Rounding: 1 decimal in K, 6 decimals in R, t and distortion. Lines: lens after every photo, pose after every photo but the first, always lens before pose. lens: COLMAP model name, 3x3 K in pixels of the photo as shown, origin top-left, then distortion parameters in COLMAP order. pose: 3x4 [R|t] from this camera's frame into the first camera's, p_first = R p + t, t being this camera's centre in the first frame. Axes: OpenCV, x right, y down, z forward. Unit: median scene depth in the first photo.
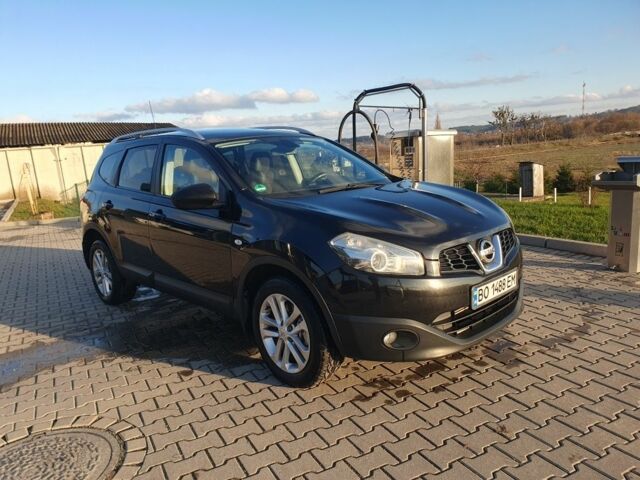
lens RADIAL K [[503.1, 0, 320.0], [0, 503.1, 240.0], [0, 0, 1]] dist [0.003416, 0.001860]
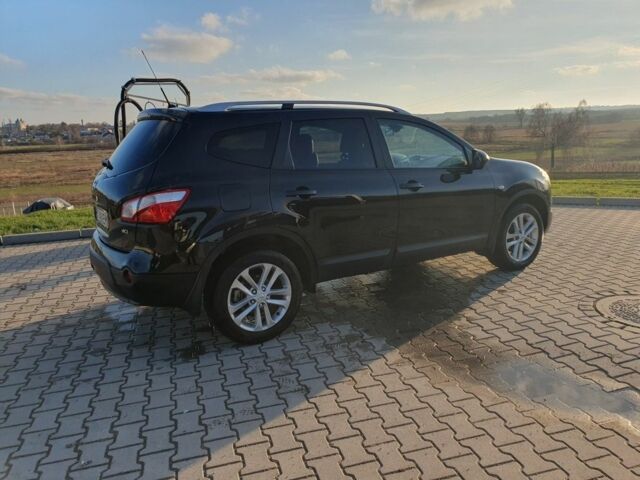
lens RADIAL K [[503.1, 0, 320.0], [0, 503.1, 240.0], [0, 0, 1]] dist [0.003416, 0.001860]
pose [[0.228030, -0.177840, 0.957275, -1.869416], [0.205251, 0.969864, 0.131287, -0.166167], [-0.951774, 0.166545, 0.257660, 1.240523]]
